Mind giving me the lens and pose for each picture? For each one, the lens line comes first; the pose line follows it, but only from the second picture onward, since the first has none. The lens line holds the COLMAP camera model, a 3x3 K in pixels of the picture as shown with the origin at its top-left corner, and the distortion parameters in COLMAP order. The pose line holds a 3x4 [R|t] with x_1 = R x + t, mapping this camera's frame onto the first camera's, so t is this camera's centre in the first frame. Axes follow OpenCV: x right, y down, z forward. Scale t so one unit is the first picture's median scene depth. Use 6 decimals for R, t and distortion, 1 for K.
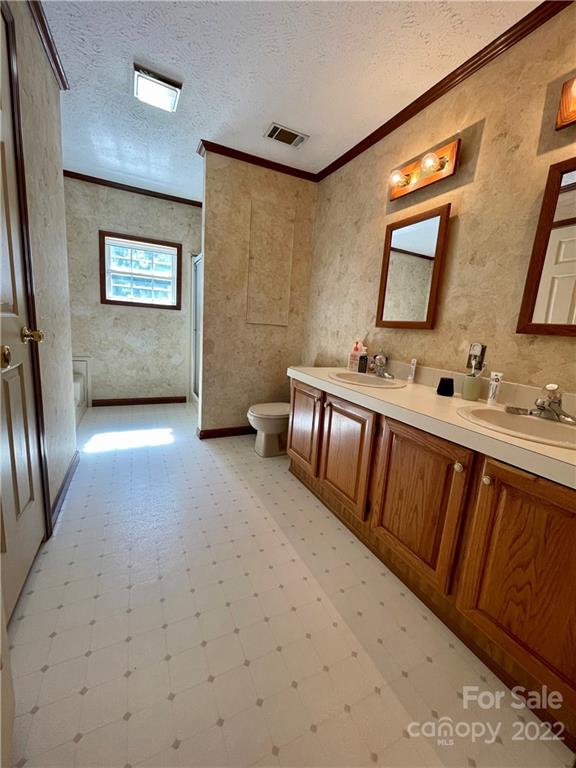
lens RADIAL K [[310.9, 0, 287.1], [0, 310.9, 380.8], [0, 0, 1]] dist [-0.004696, 0.000469]
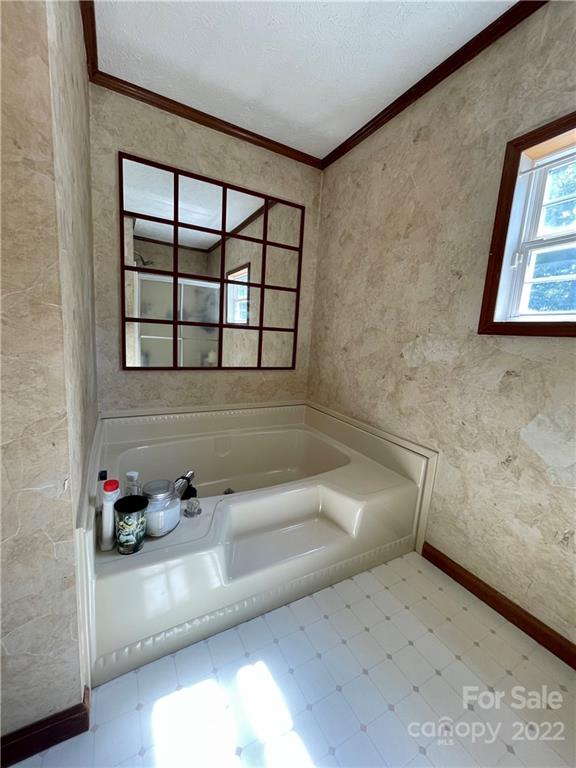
lens RADIAL K [[310.9, 0, 288.2], [0, 310.9, 381.1], [0, 0, 1]] dist [-0.004696, 0.000469]
pose [[0.046139, 0.084363, -0.995366, -0.201959], [-0.231376, 0.970233, 0.071508, -0.156725], [0.971770, 0.227004, 0.064285, 0.726734]]
